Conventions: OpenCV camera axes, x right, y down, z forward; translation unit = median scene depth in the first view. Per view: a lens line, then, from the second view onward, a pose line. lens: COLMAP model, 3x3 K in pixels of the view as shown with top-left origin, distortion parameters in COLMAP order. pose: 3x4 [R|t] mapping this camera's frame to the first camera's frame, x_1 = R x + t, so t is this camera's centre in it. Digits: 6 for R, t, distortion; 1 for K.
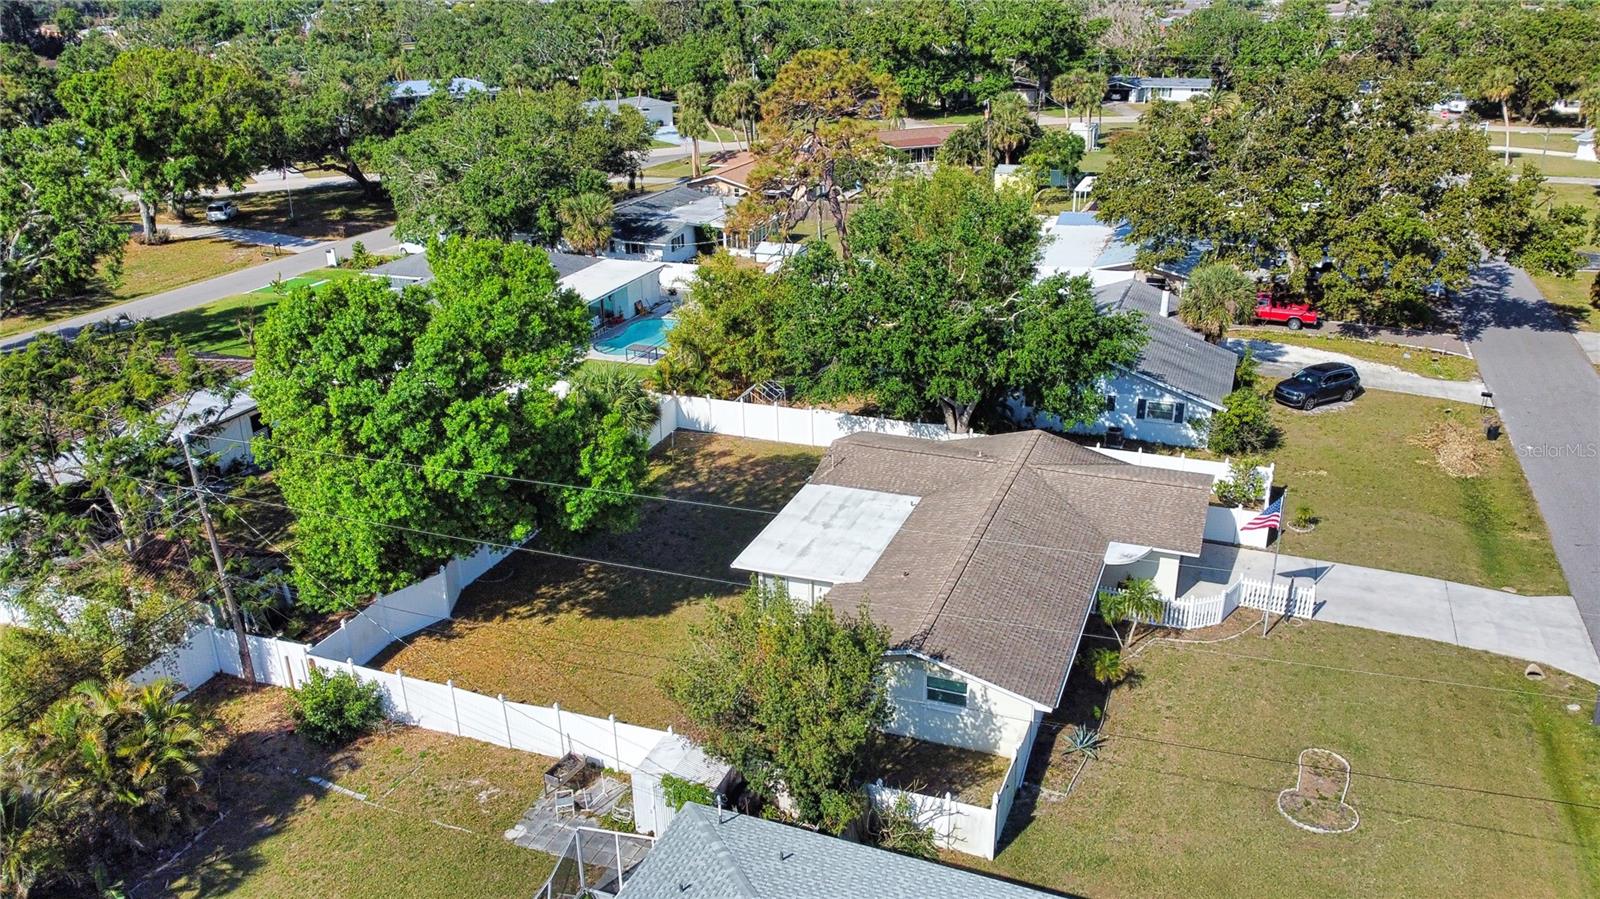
lens RADIAL K [[1205.0, 0, 803.7], [0, 1205.0, 455.1], [0, 0, 1]] dist [0.004571, -0.007370]
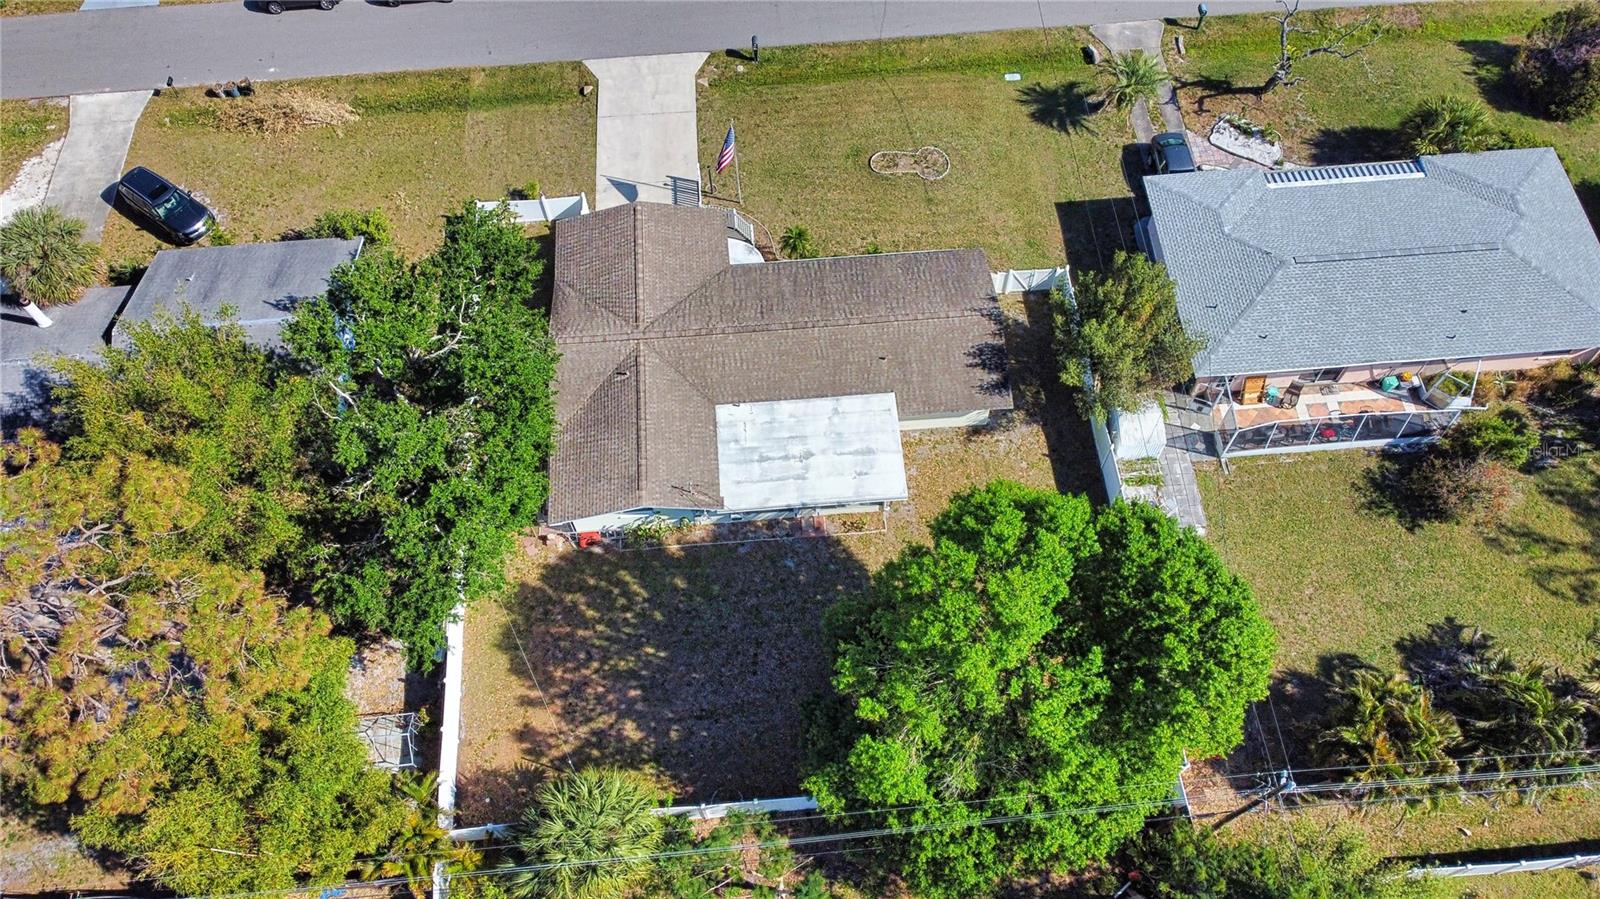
lens RADIAL K [[1205.0, 0, 803.7], [0, 1205.0, 455.1], [0, 0, 1]] dist [0.004571, -0.007370]
pose [[-0.432235, -0.781992, 0.449067, -0.437099], [0.356570, 0.309192, 0.881622, -0.842374], [-0.828269, 0.541192, 0.145191, 0.796239]]
